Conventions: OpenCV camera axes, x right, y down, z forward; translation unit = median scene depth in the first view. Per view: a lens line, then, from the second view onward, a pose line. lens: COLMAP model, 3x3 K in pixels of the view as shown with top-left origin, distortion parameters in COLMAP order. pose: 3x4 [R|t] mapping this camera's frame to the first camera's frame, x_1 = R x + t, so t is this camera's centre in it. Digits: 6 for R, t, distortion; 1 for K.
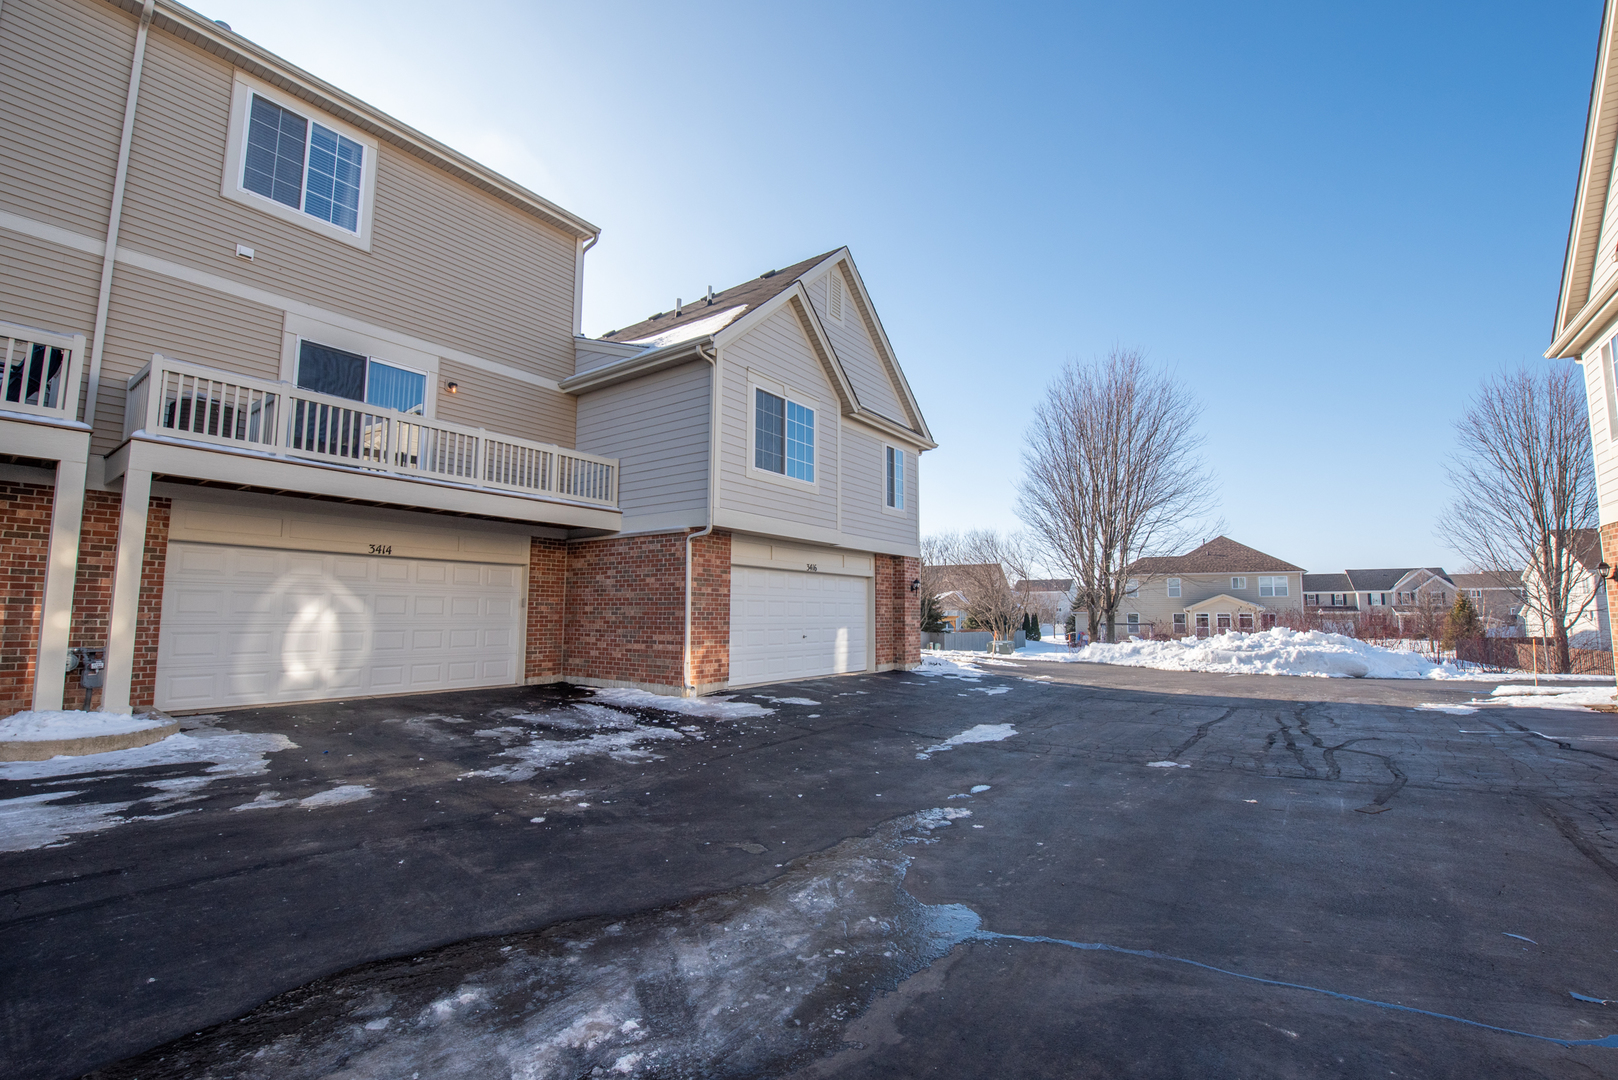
lens RADIAL K [[680.6, 0, 814.2], [0, 680.6, 535.2], [0, 0, 1]] dist [-0.001971, -0.000265]
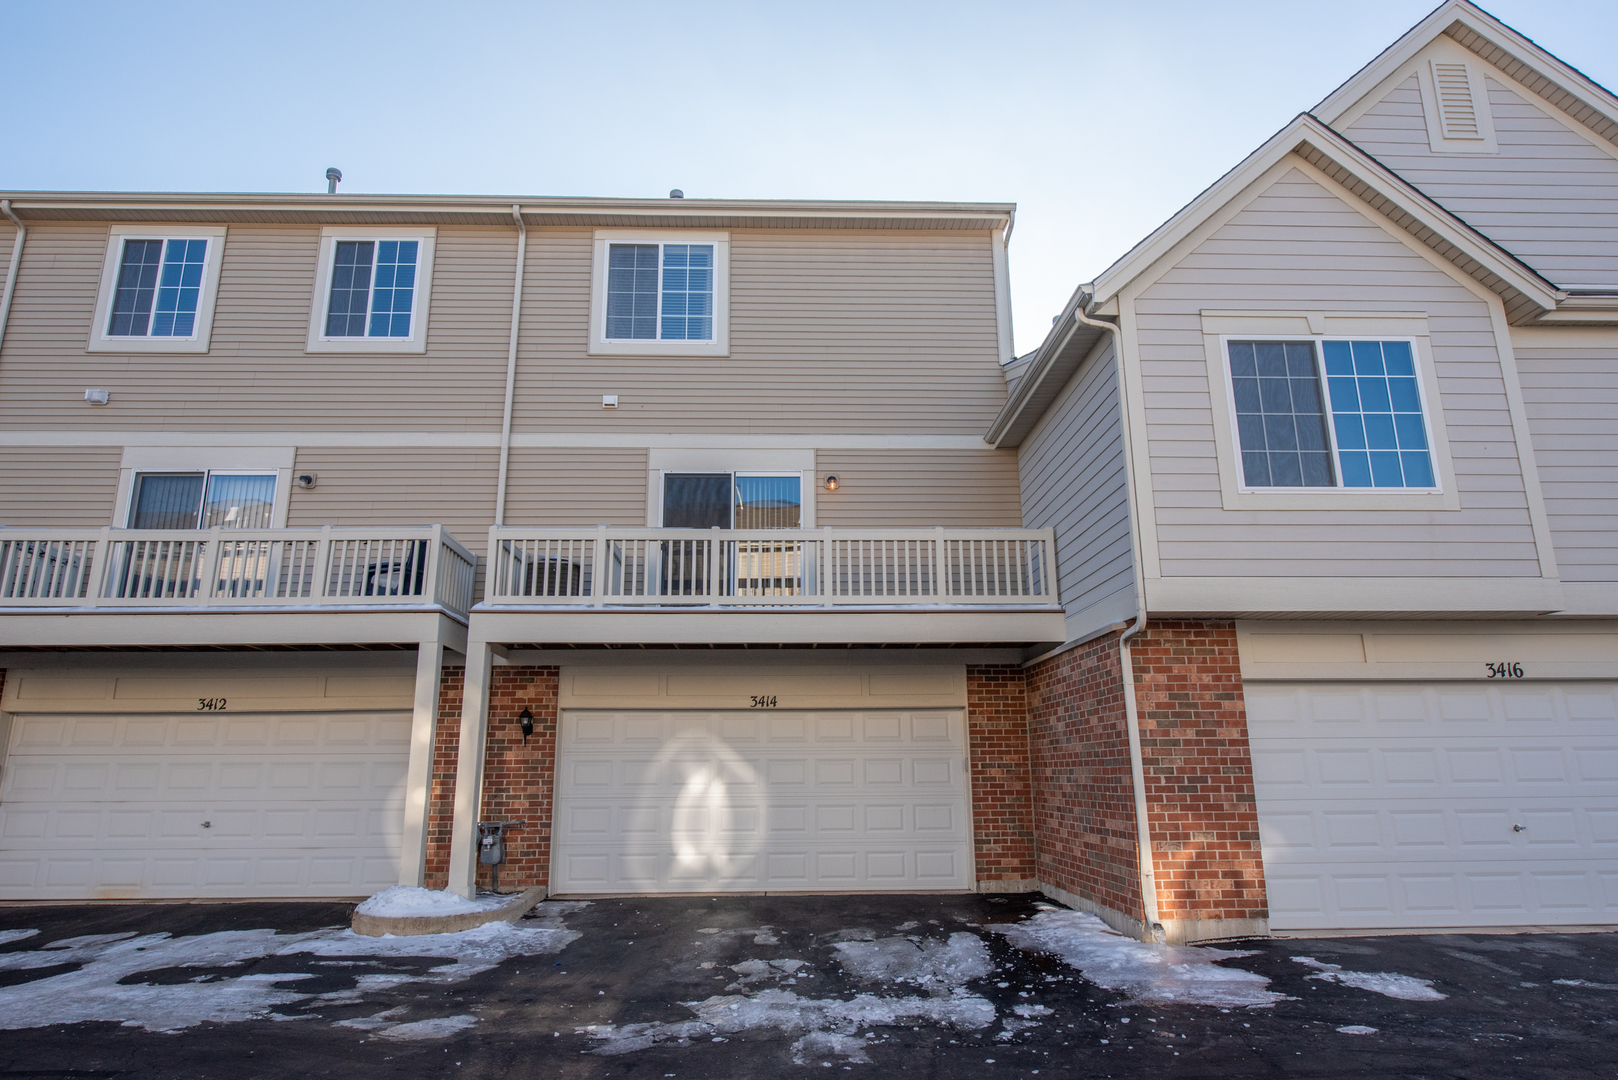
lens RADIAL K [[928.1, 0, 809.0], [0, 928.1, 550.8], [0, 0, 1]] dist [0.006160, -0.005897]
pose [[0.627614, -0.195530, -0.753570, 0.240667], [0.101167, 0.980223, -0.170083, 0.036296], [0.771923, 0.030511, 0.634983, 0.326544]]
